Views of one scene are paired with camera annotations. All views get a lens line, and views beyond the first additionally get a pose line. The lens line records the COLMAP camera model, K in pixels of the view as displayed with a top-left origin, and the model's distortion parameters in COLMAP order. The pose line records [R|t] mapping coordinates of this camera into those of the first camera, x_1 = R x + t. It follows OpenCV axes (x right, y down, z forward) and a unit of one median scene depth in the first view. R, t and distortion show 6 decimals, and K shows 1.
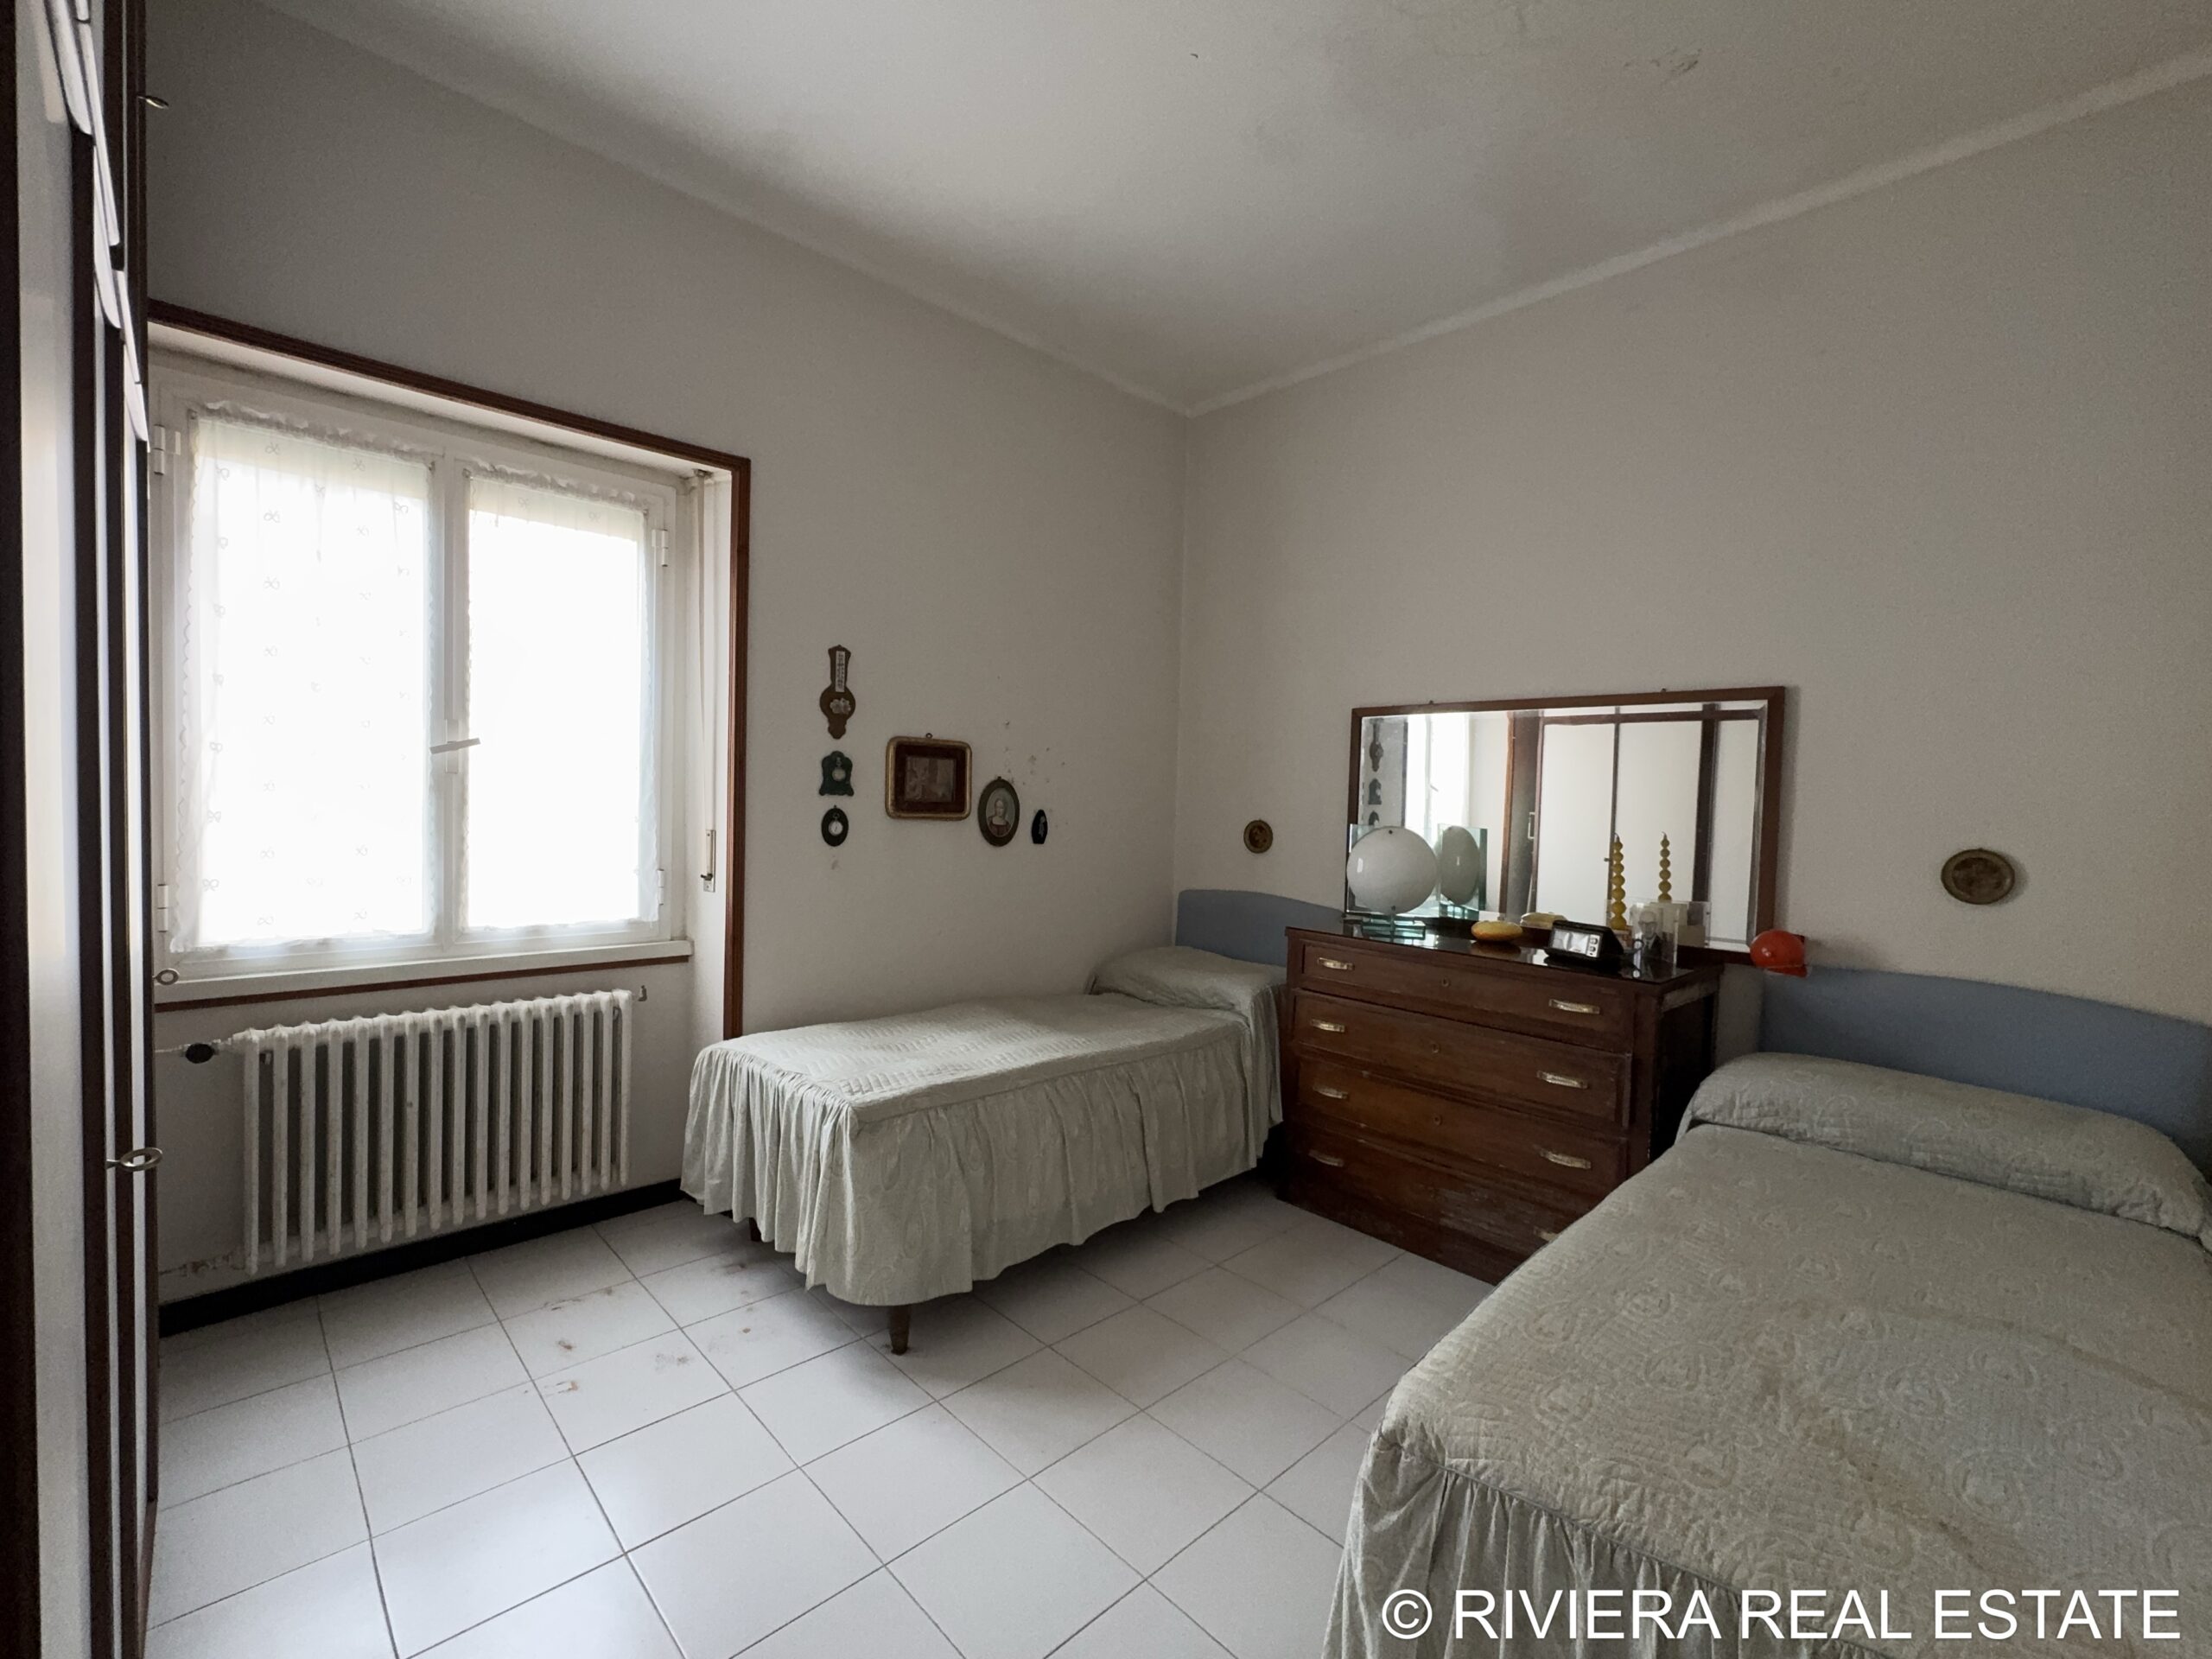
lens RADIAL K [[961.7, 0, 1105.4], [0, 961.7, 824.6], [0, 0, 1]] dist [0.000468, 0.000084]
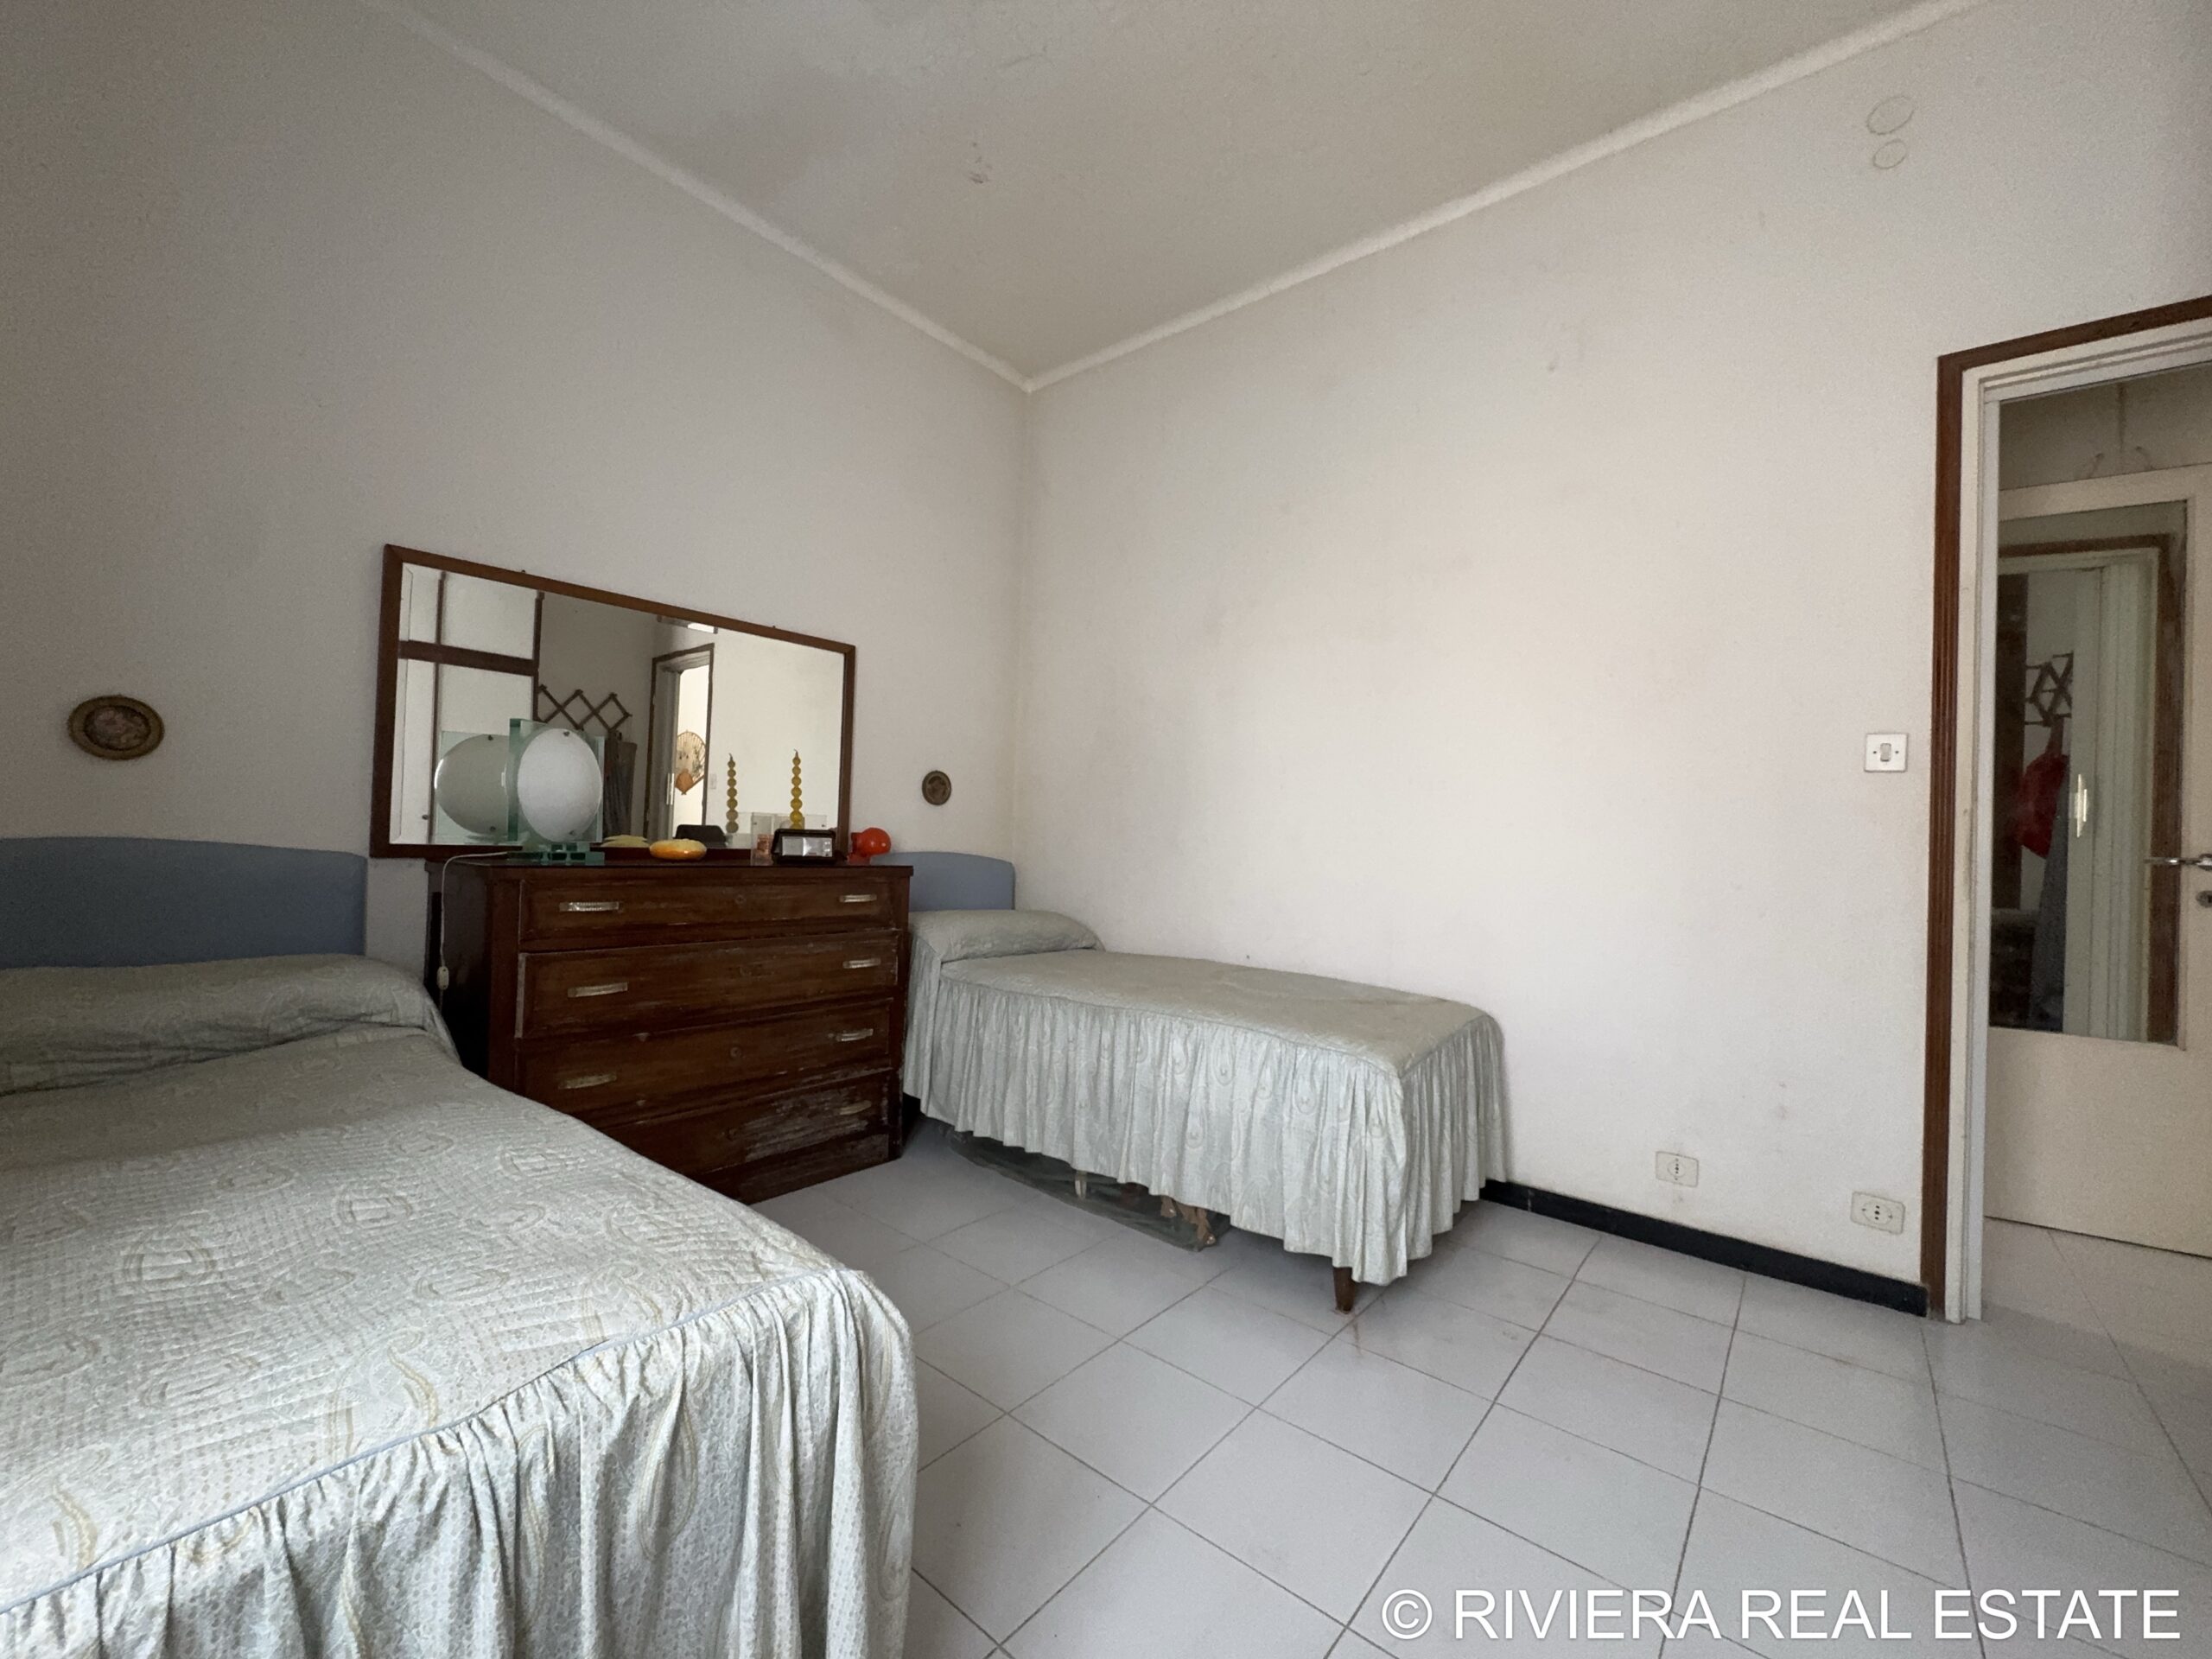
lens RADIAL K [[881.9, 0, 1105.8], [0, 881.9, 829.8], [0, 0, 1]] dist [-0.002935, 0.000495]
pose [[-0.110978, -0.020761, 0.993606, -0.543828], [-0.001565, 0.999784, 0.020715, 0.083549], [-0.993822, 0.000744, -0.110987, 0.787296]]
